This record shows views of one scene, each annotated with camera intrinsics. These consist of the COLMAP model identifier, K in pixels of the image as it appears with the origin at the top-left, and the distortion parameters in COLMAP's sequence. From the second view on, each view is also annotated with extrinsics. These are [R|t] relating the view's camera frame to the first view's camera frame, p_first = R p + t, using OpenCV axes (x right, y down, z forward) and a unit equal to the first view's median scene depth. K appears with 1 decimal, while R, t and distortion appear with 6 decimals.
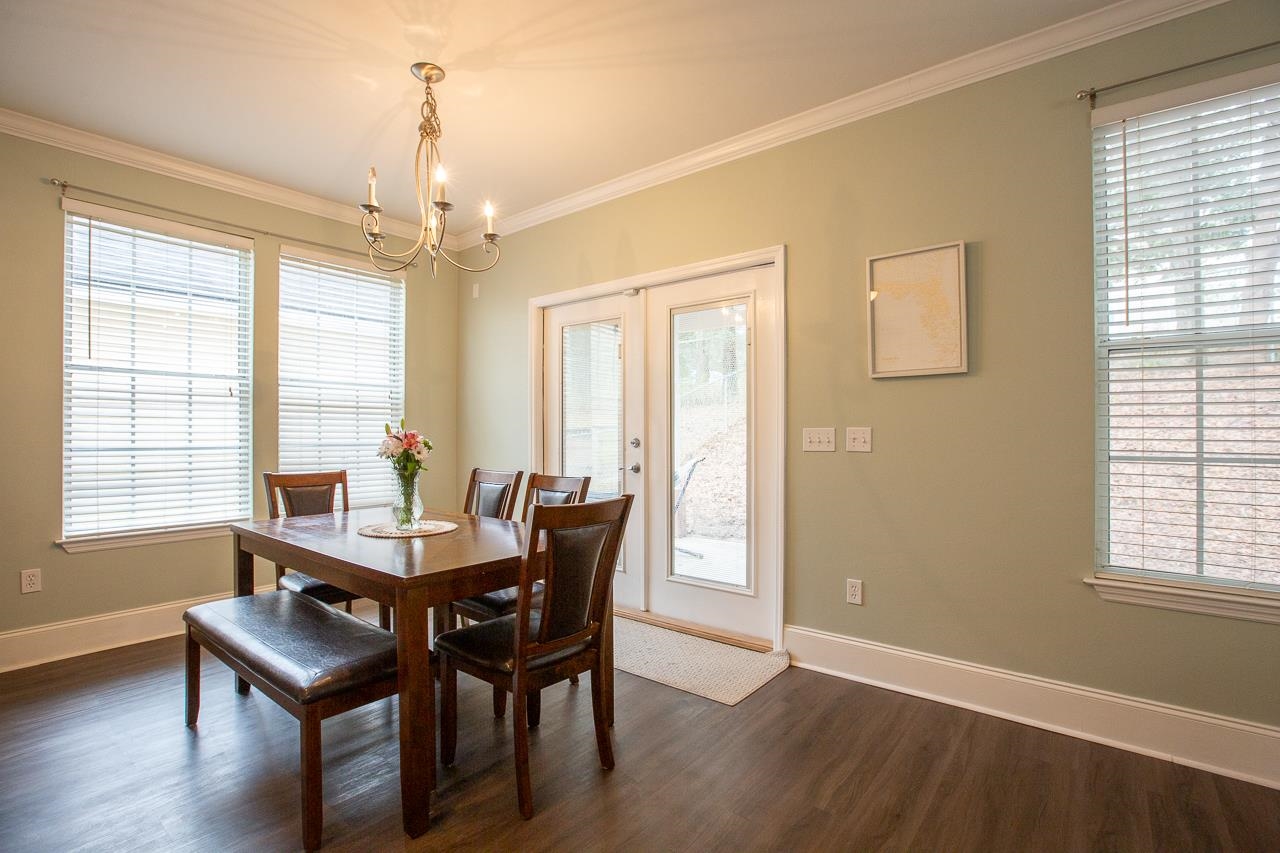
lens RADIAL K [[588.2, 0, 636.3], [0, 588.2, 429.4], [0, 0, 1]] dist [-0.050000, 0.020111]
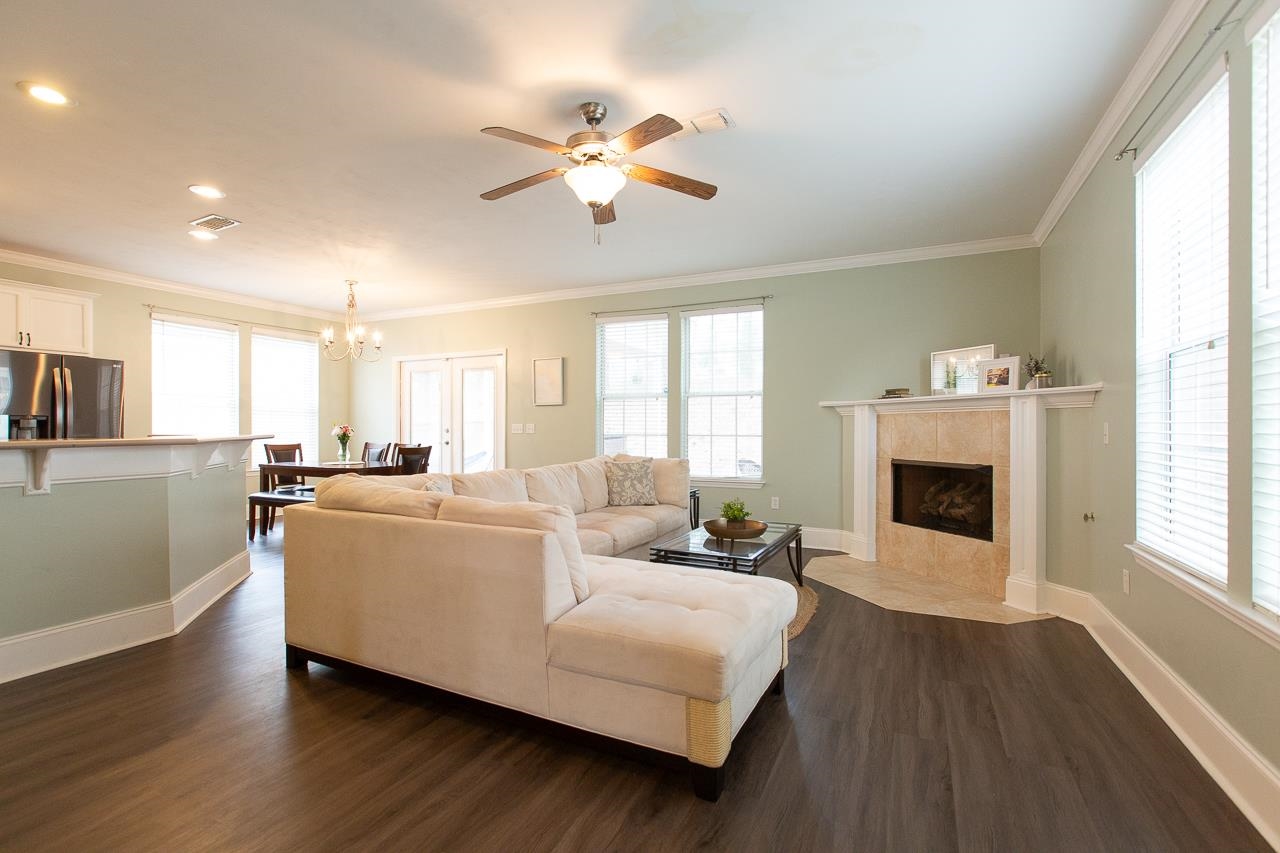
lens RADIAL K [[584.4, 0, 631.9], [0, 584.4, 426.8], [0, 0, 1]] dist [0.014727, 0.000316]
pose [[0.975255, 0.002442, 0.221068, 0.222307], [-0.003913, 0.999973, 0.006220, -0.007755], [-0.221047, -0.006931, 0.975239, -1.469937]]
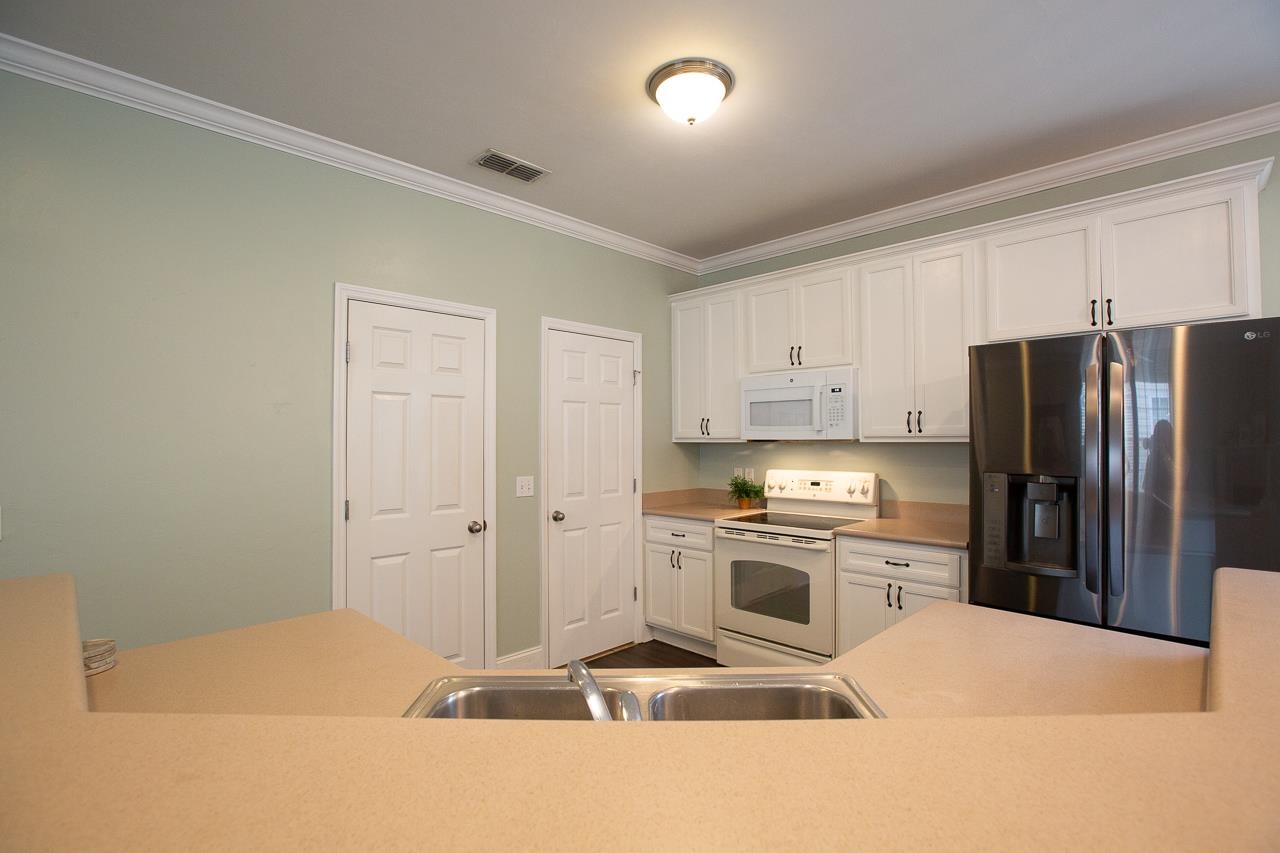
lens RADIAL K [[580.4, 0, 636.6], [0, 580.4, 429.7], [0, 0, 1]] dist [-0.067765, 0.029049]
pose [[-0.103471, -0.013567, -0.994540, -0.261757], [0.012028, 0.999817, -0.014890, -0.074924], [0.994560, -0.013503, -0.103289, 0.043700]]
